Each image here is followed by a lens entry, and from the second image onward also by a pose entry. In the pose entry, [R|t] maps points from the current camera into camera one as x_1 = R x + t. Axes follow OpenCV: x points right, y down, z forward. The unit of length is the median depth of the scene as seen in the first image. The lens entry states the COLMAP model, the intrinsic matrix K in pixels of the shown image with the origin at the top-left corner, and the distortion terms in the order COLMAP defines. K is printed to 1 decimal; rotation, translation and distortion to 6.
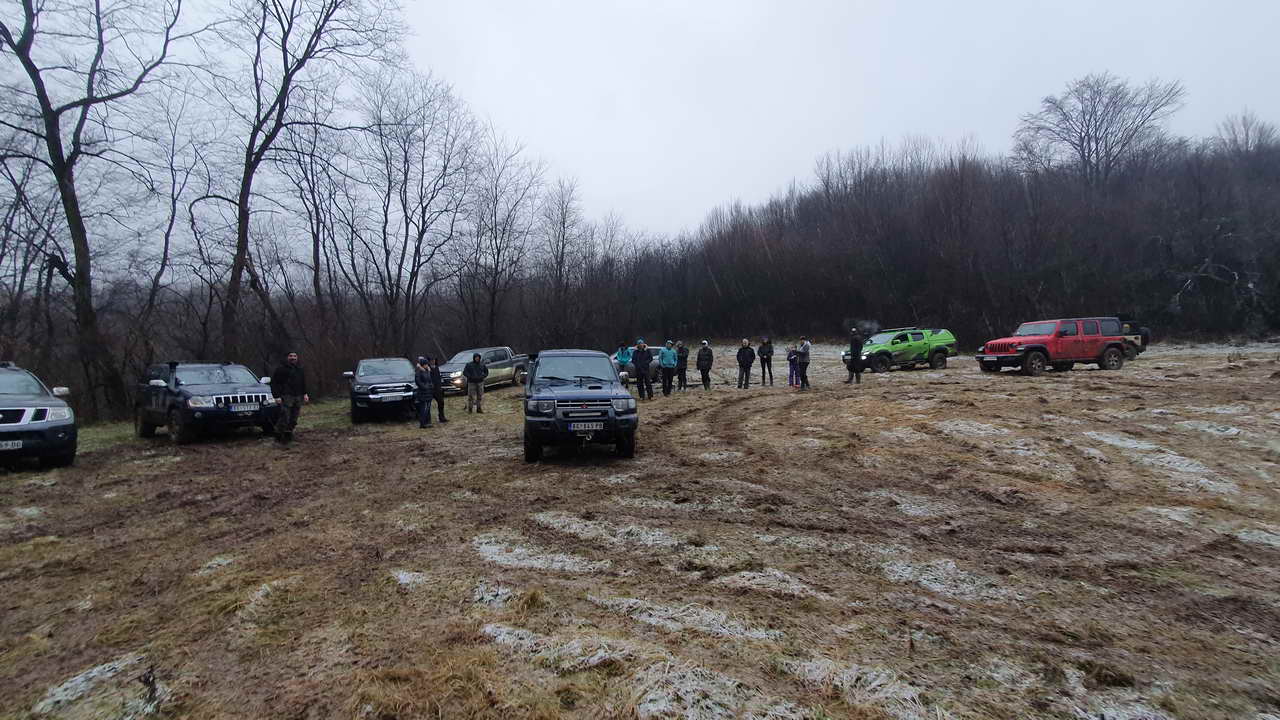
lens RADIAL K [[486.8, 0, 640.0], [0, 486.8, 360.0], [0, 0, 1]] dist [0.001556, 0.000286]
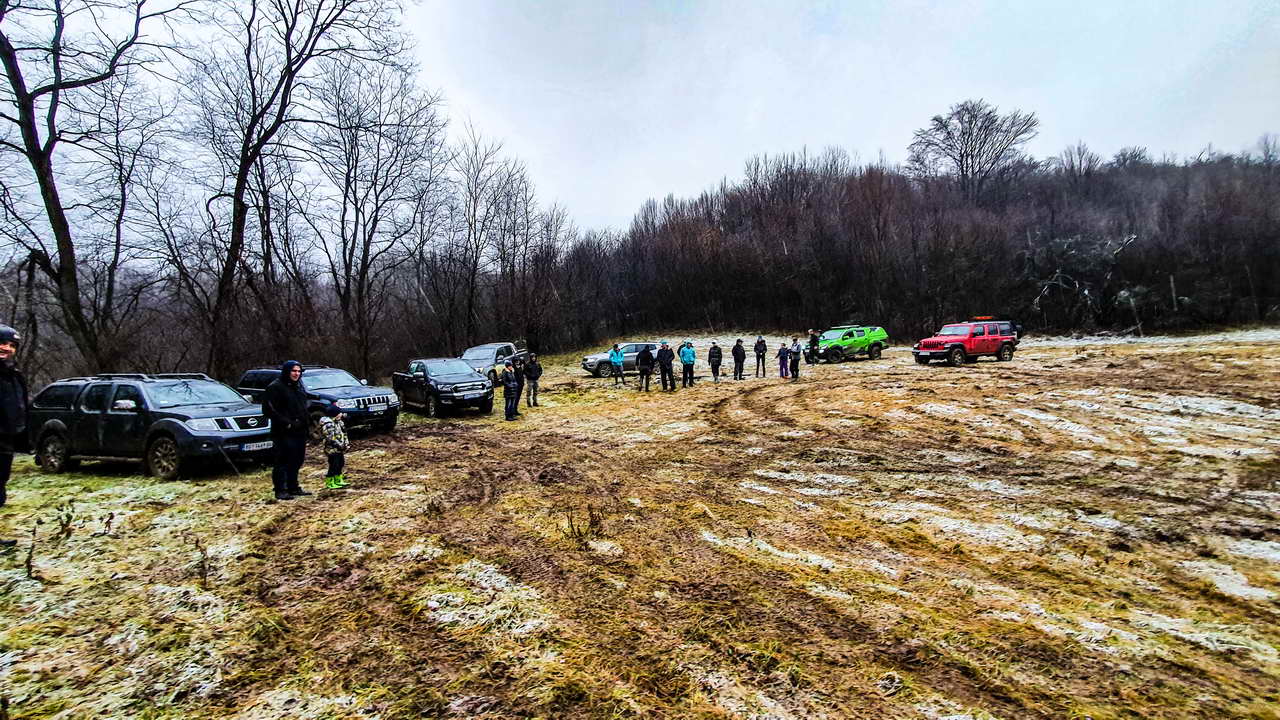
lens RADIAL K [[486.8, 0, 640.0], [0, 486.8, 360.0], [0, 0, 1]] dist [0.001556, 0.000286]
pose [[0.985698, -0.010411, 0.168197, -0.240409], [0.005200, 0.999494, 0.031393, -0.029698], [-0.168439, -0.030069, 0.985253, -0.145184]]
